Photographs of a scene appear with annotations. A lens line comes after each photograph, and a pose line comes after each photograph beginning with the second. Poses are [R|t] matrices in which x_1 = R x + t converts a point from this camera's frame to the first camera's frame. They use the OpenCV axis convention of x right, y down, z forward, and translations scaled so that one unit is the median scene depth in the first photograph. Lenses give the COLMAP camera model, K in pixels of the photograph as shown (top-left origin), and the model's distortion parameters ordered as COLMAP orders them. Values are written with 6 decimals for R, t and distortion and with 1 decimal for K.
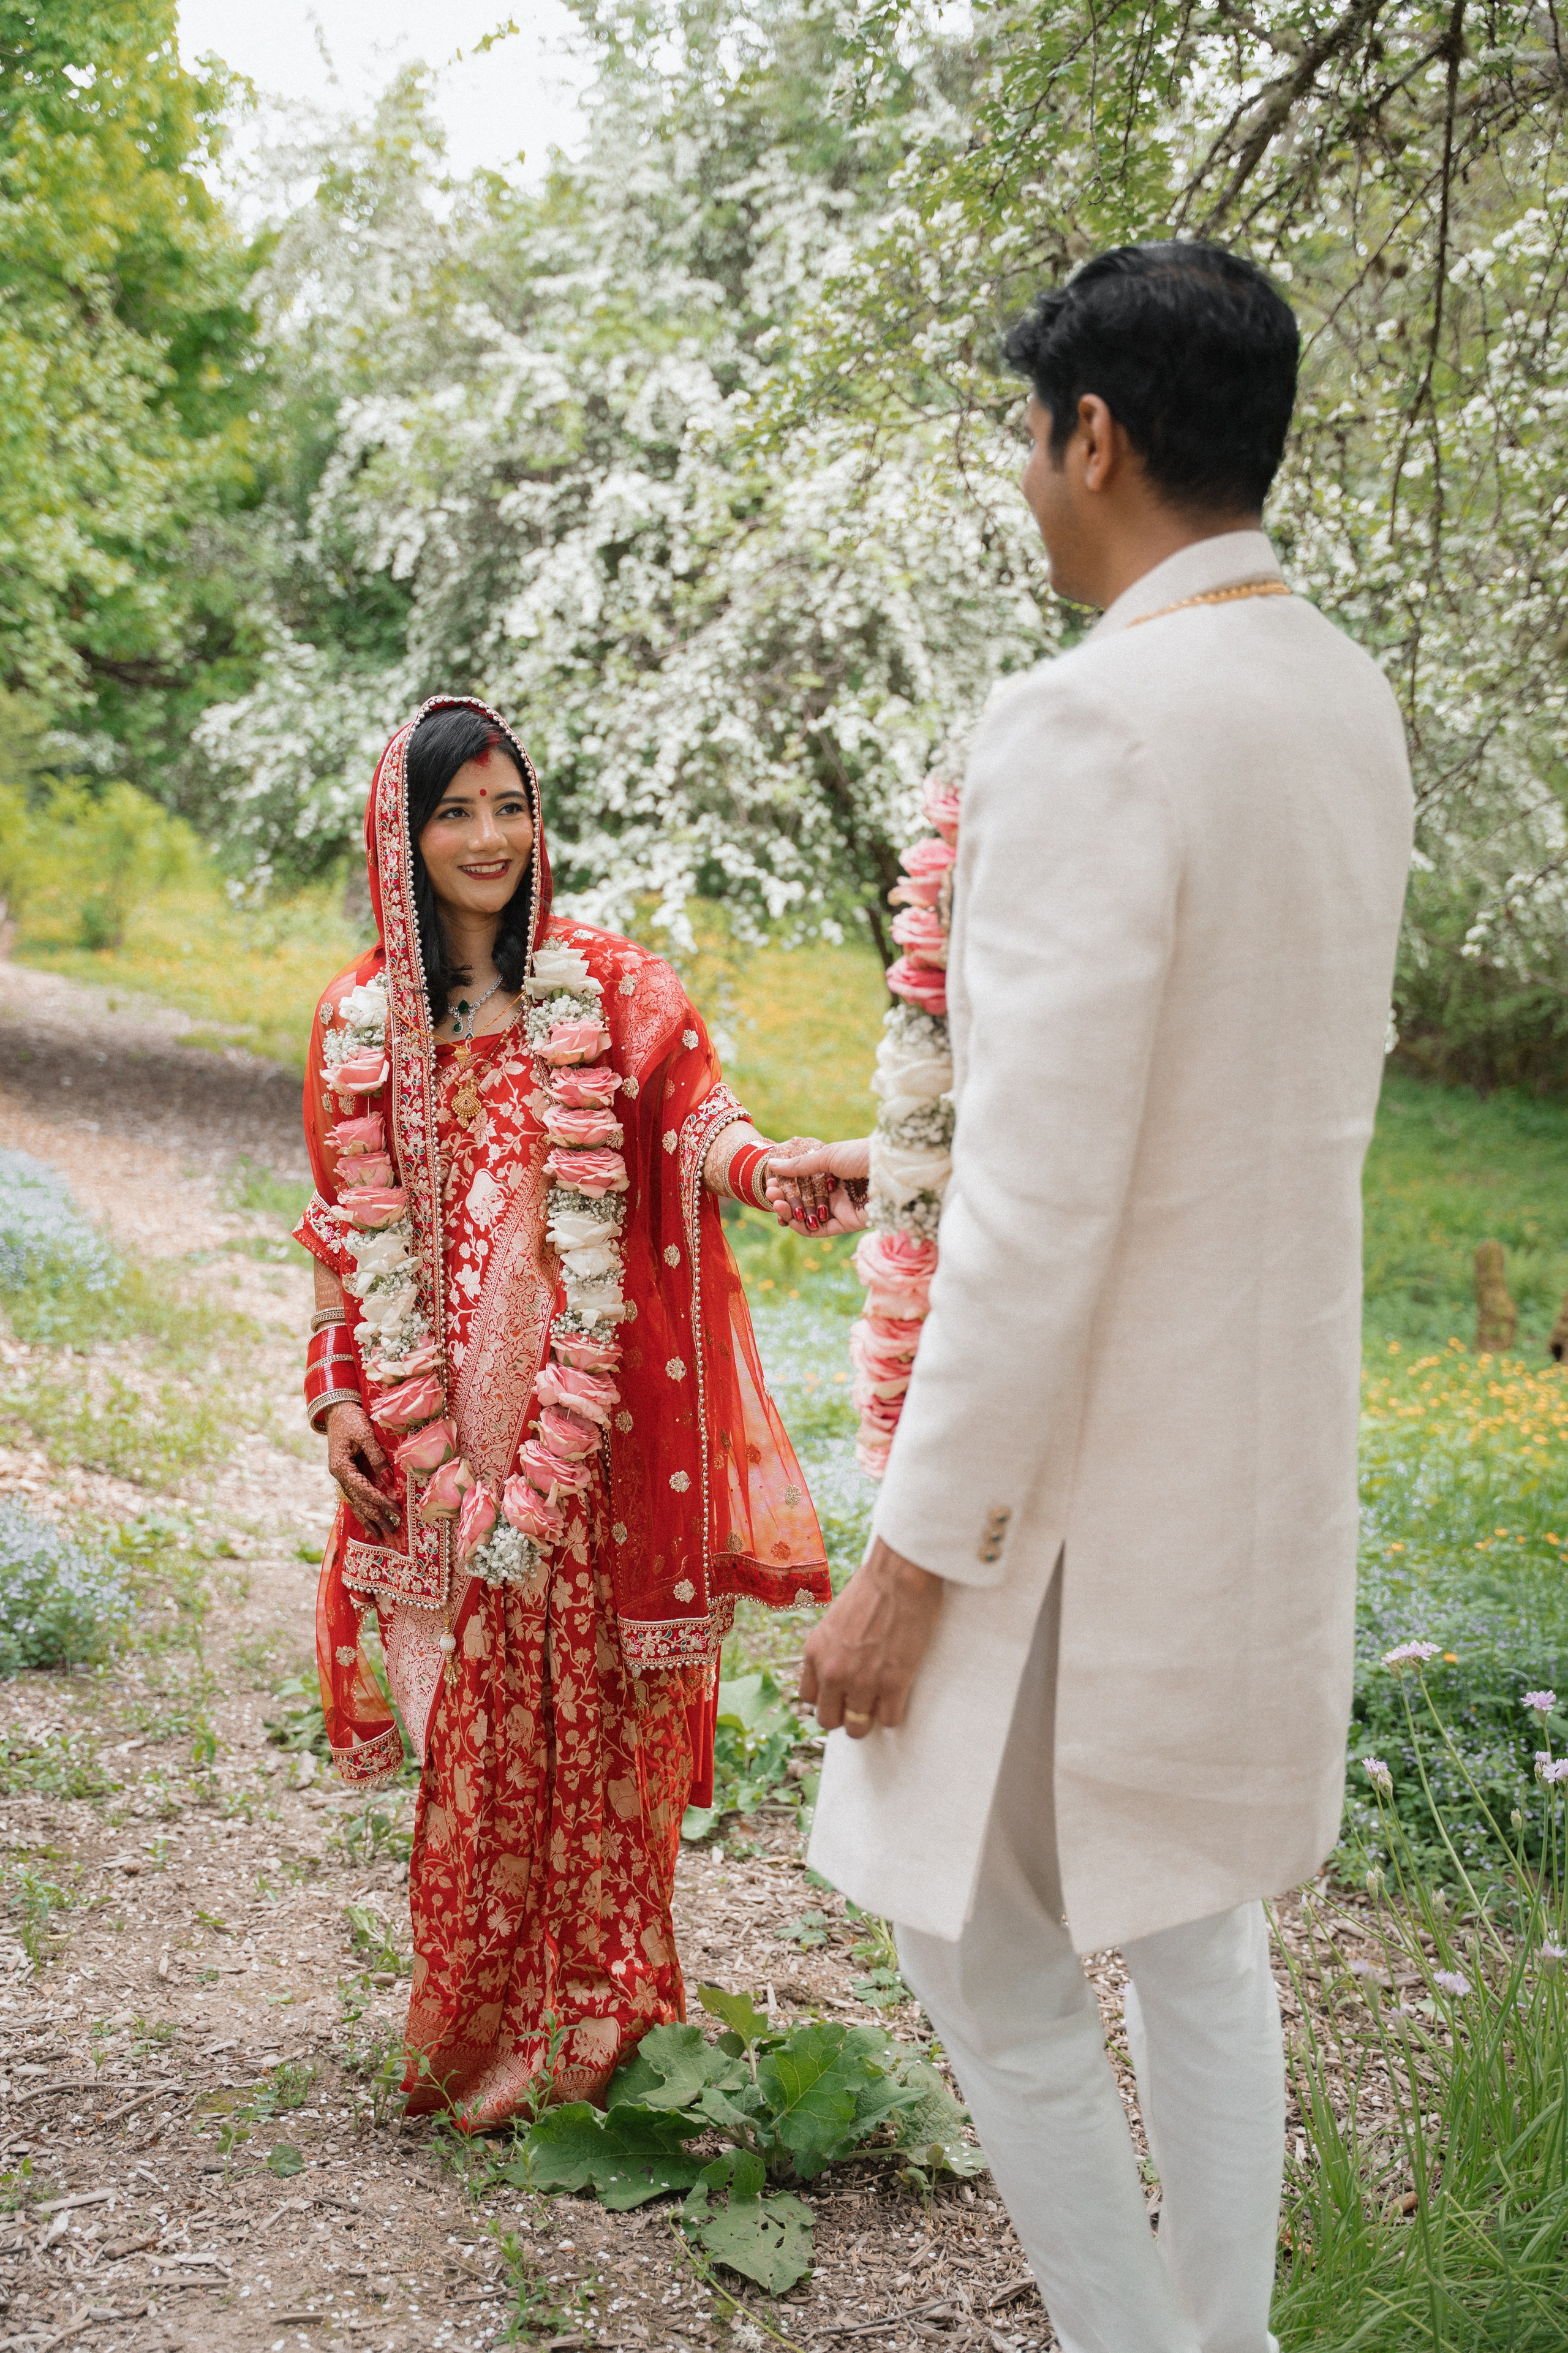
lens RADIAL K [[2521.4, 0, 784.0], [0, 2521.4, 1176.5], [0, 0, 1]] dist [0.003272, 0.130231]
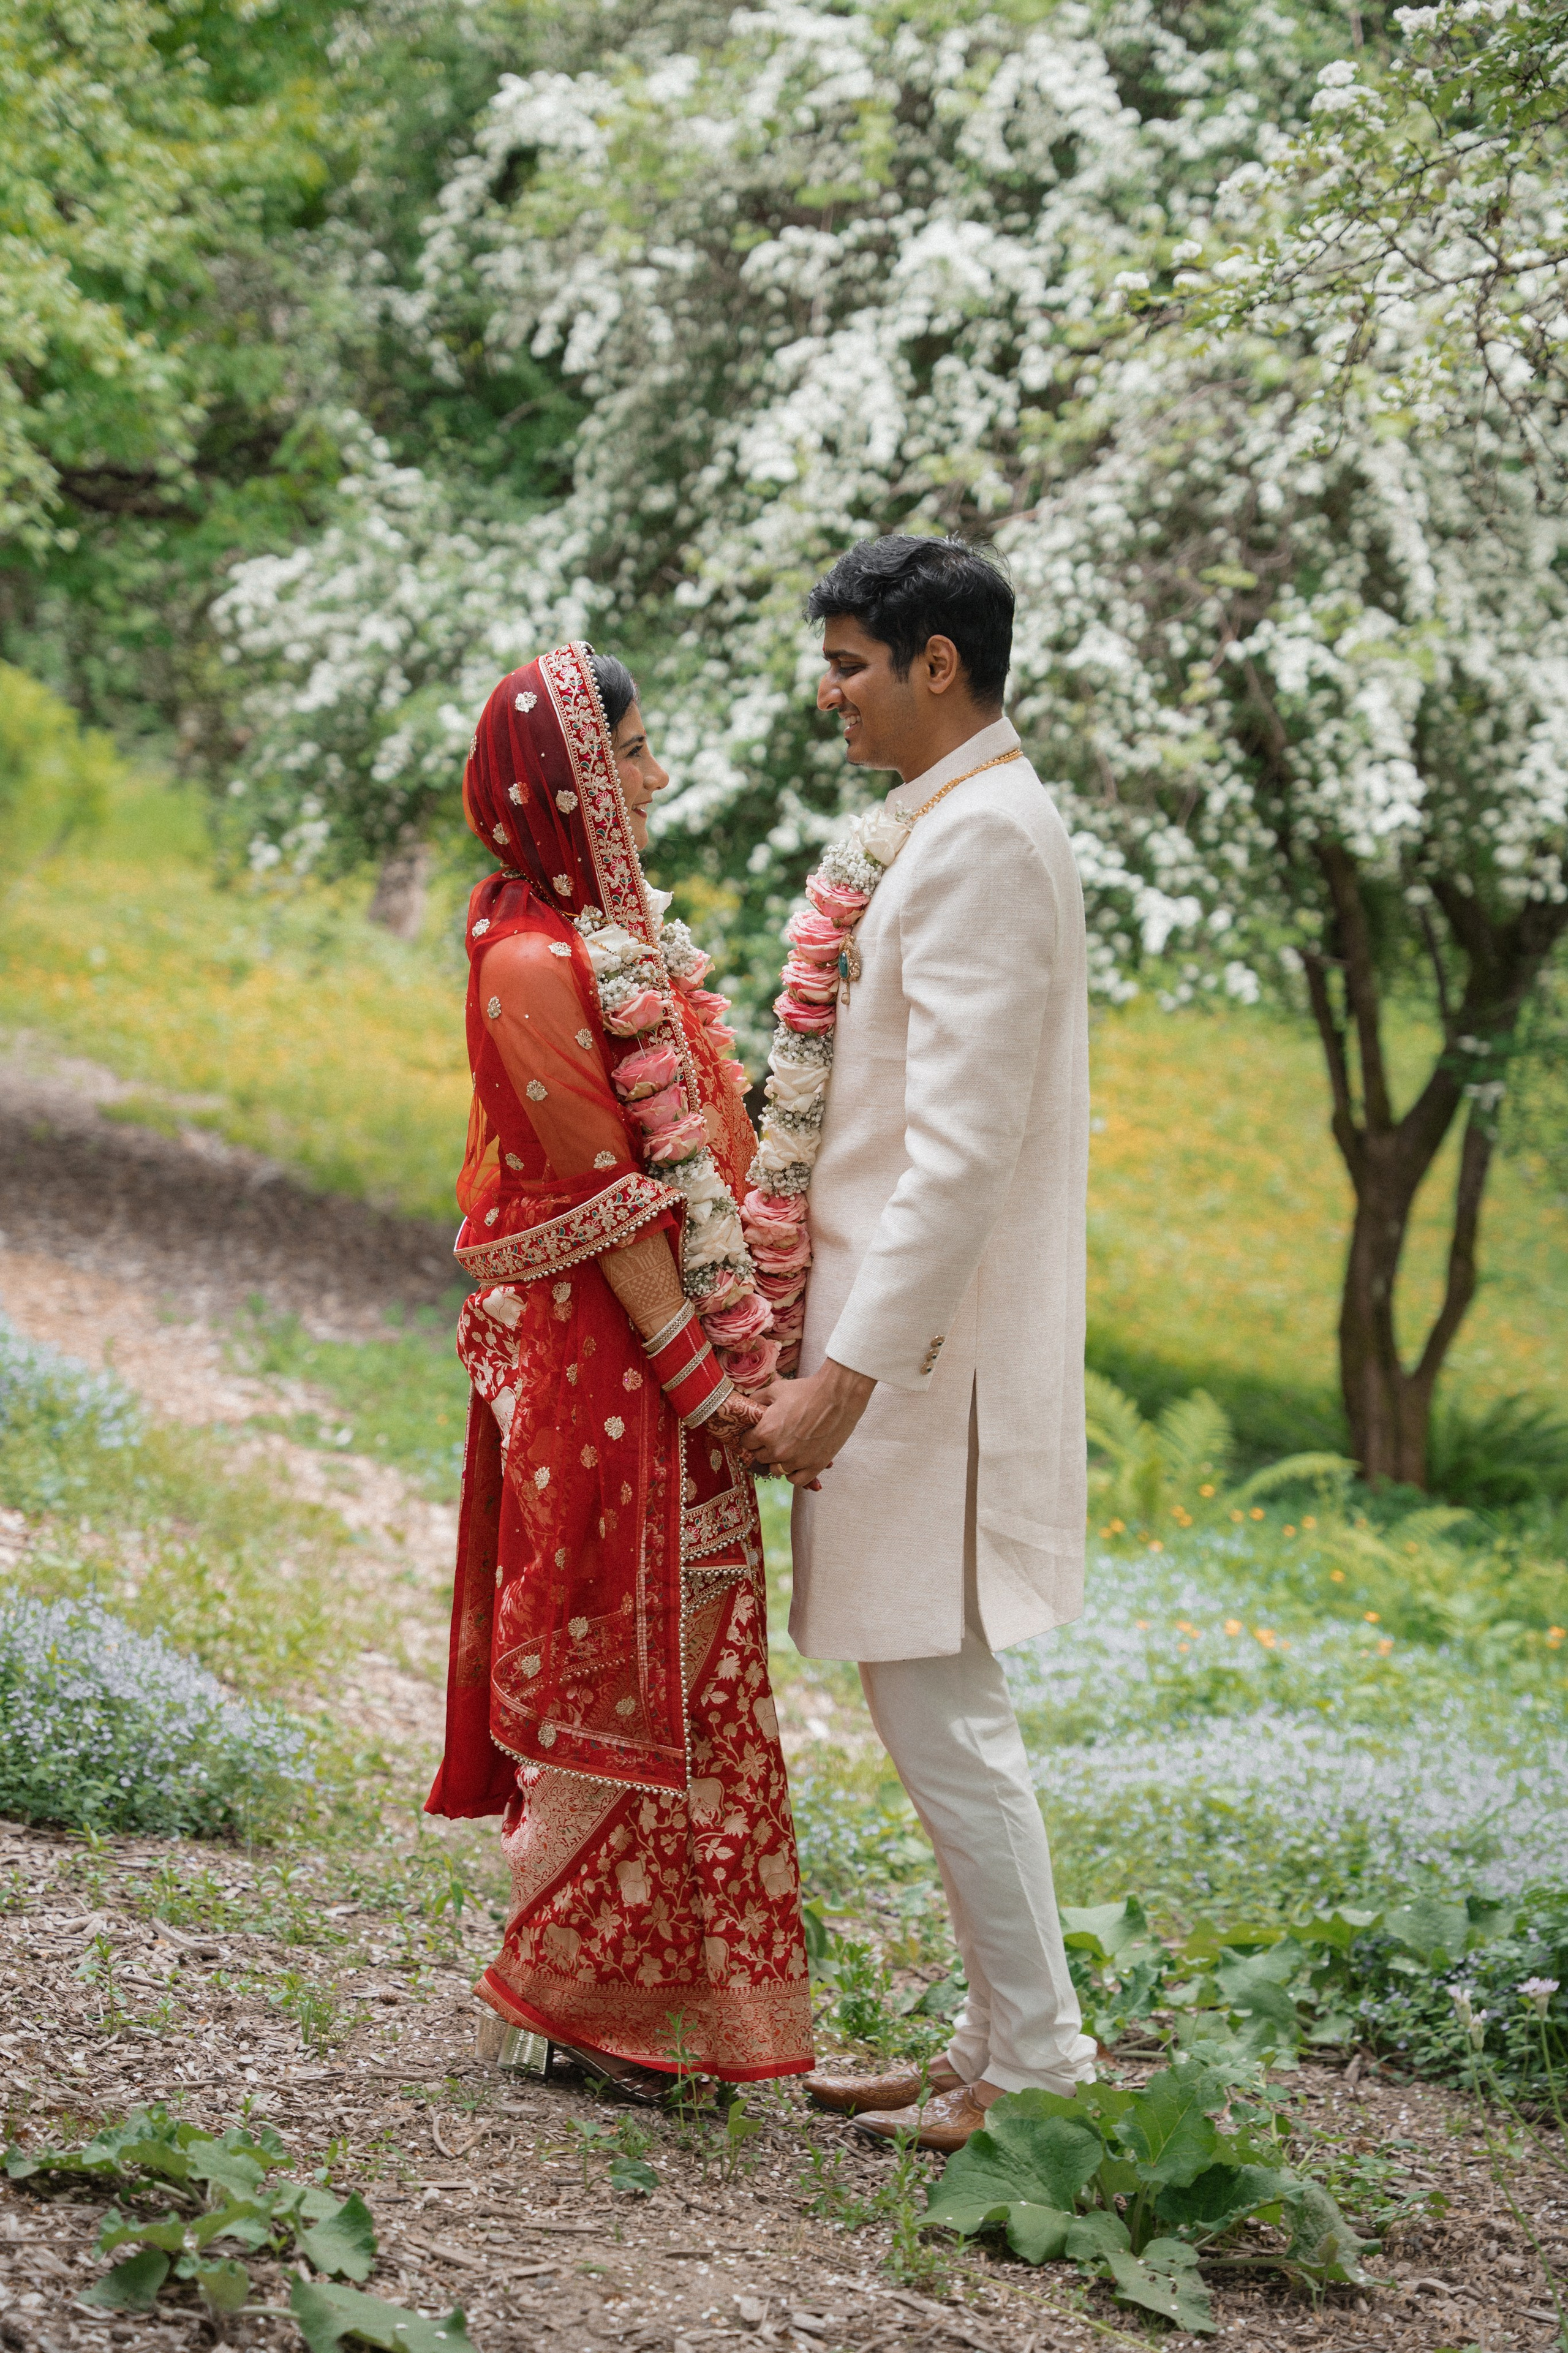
lens RADIAL K [[4703.1, 0, 784.0], [0, 4703.1, 1176.5], [0, 0, 1]] dist [0.285316, 0.224055]
pose [[0.995461, 0.062319, -0.071925, -0.006330], [-0.066312, 0.996308, -0.054524, 0.018260], [0.068262, 0.059046, 0.995919, -0.138807]]
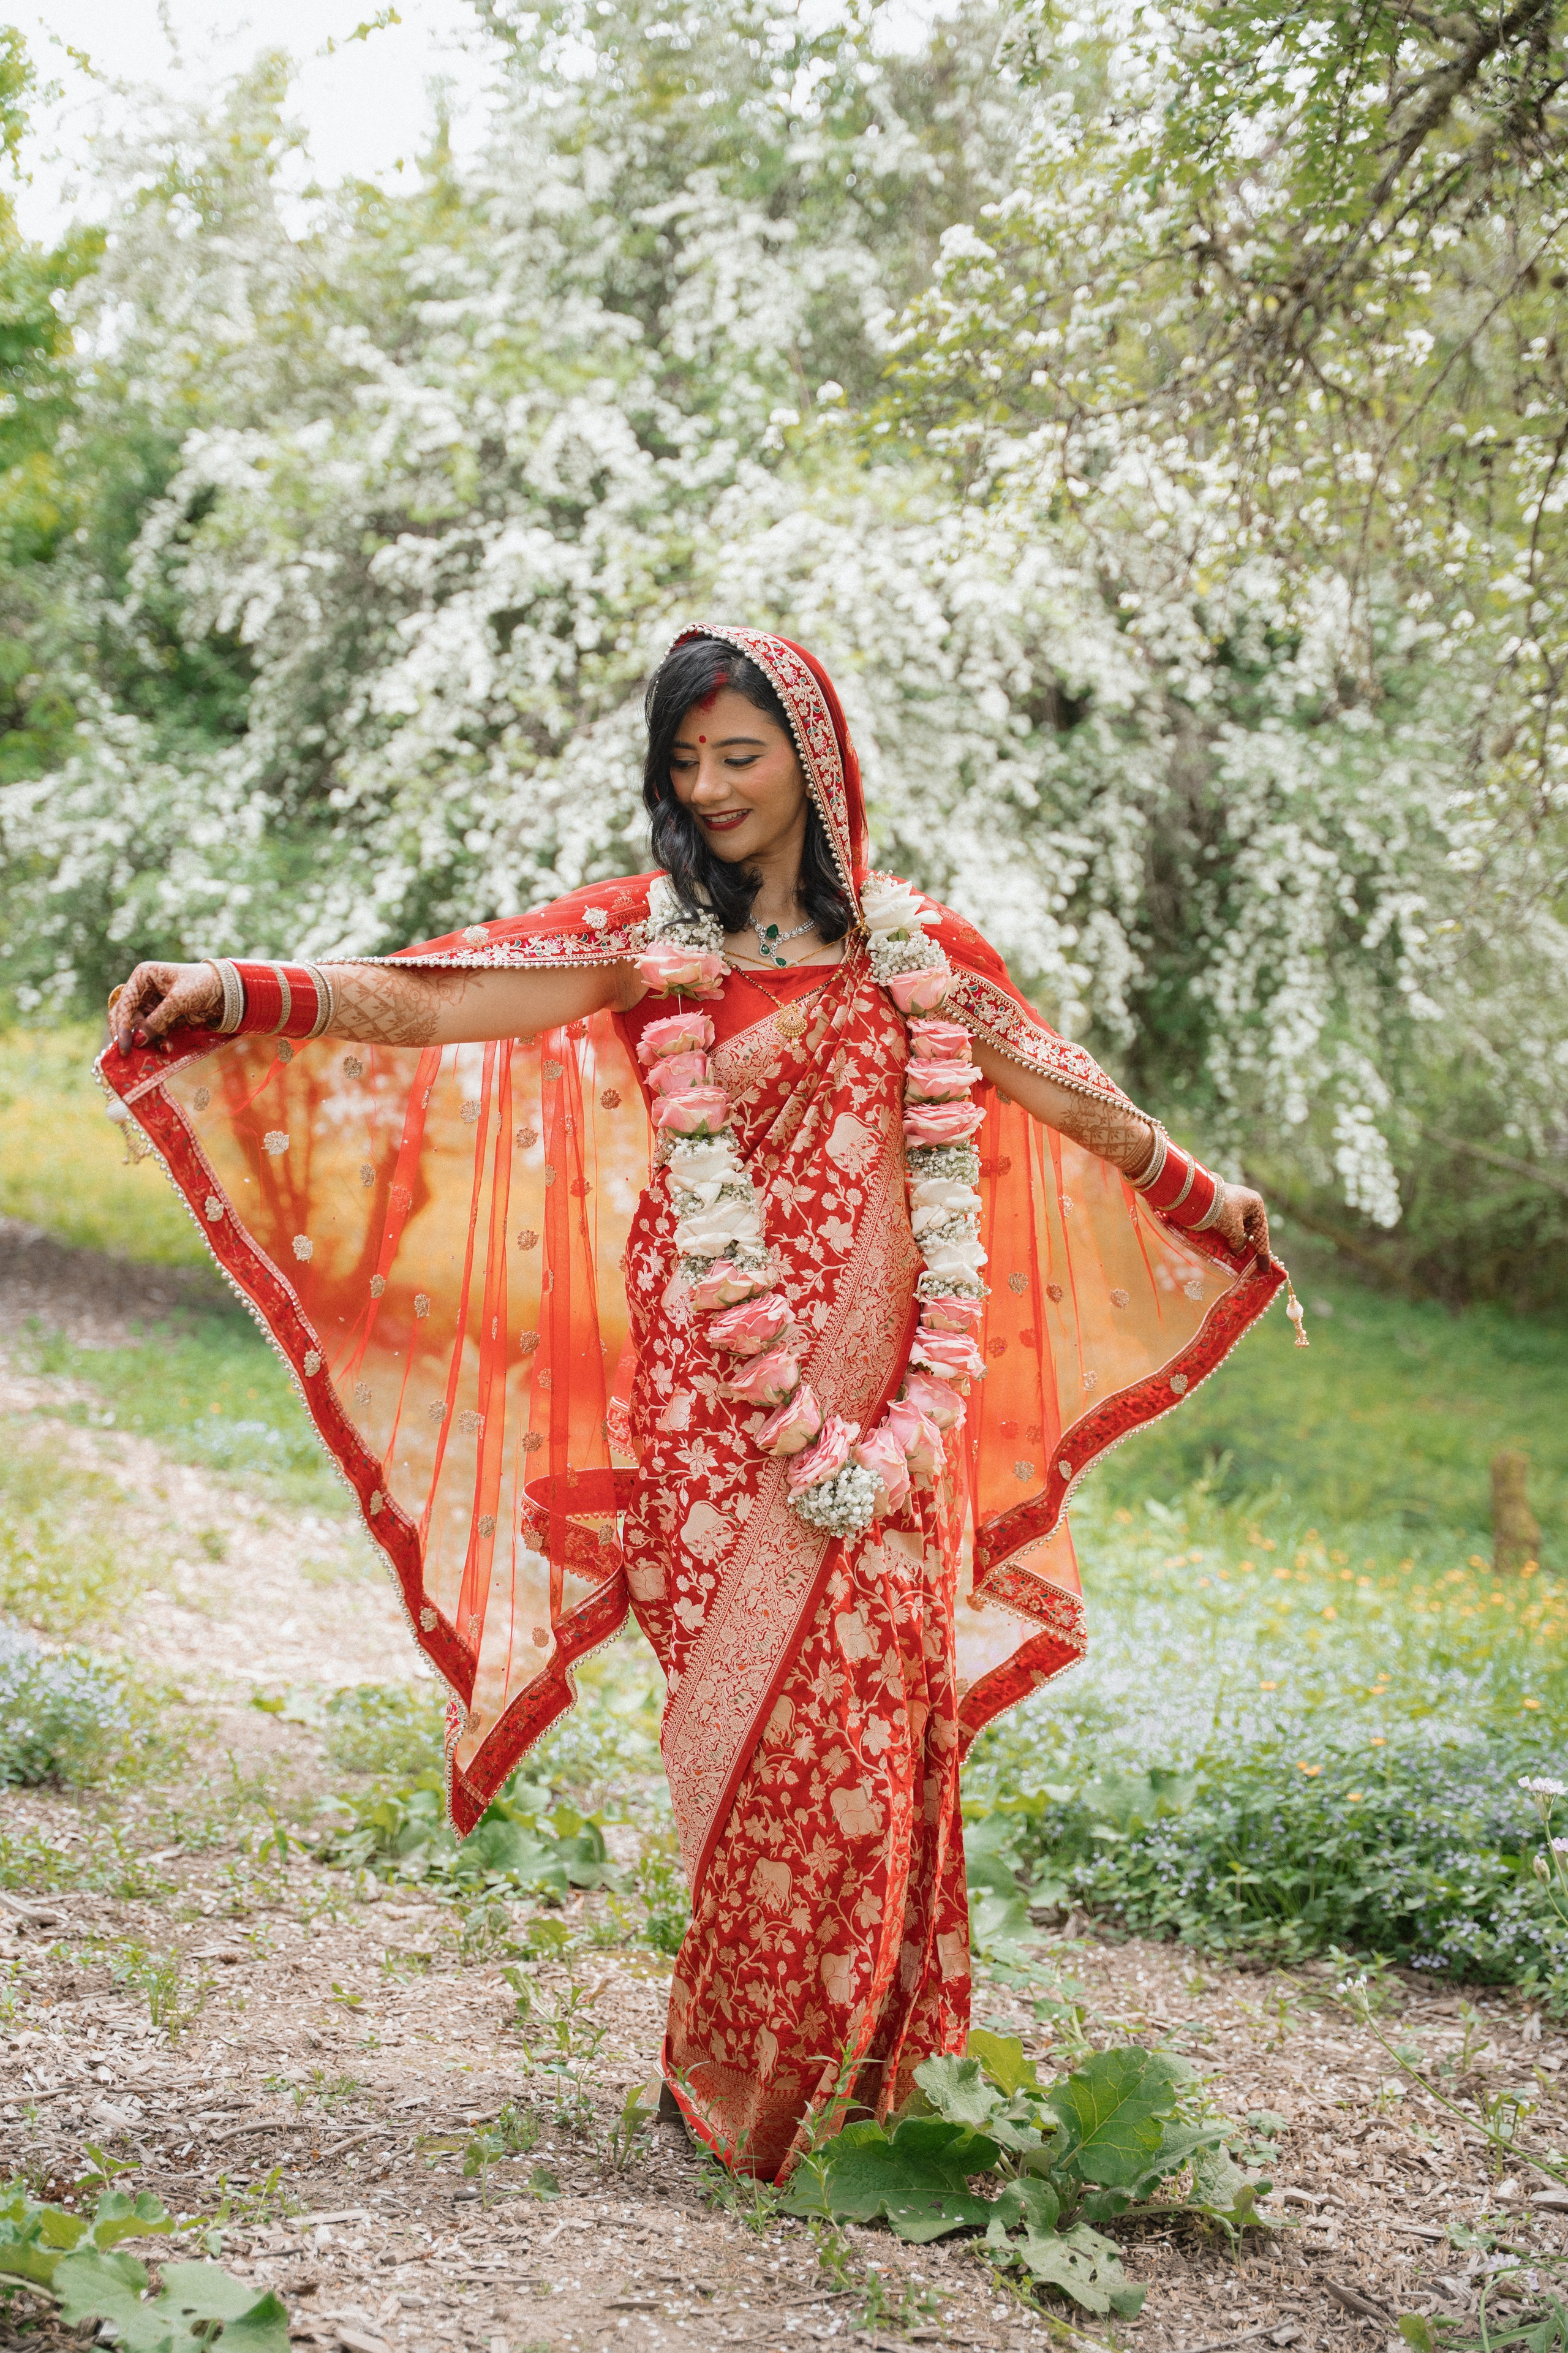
lens RADIAL K [[3036.9, 0, 784.0], [0, 3036.9, 1176.5], [0, 0, 1]] dist [0.111231, 0.090168]
pose [[0.997733, 0.027765, 0.061297, -0.031447], [-0.022956, 0.996704, -0.077809, 0.019438], [-0.063255, 0.076226, 0.995082, -0.024219]]
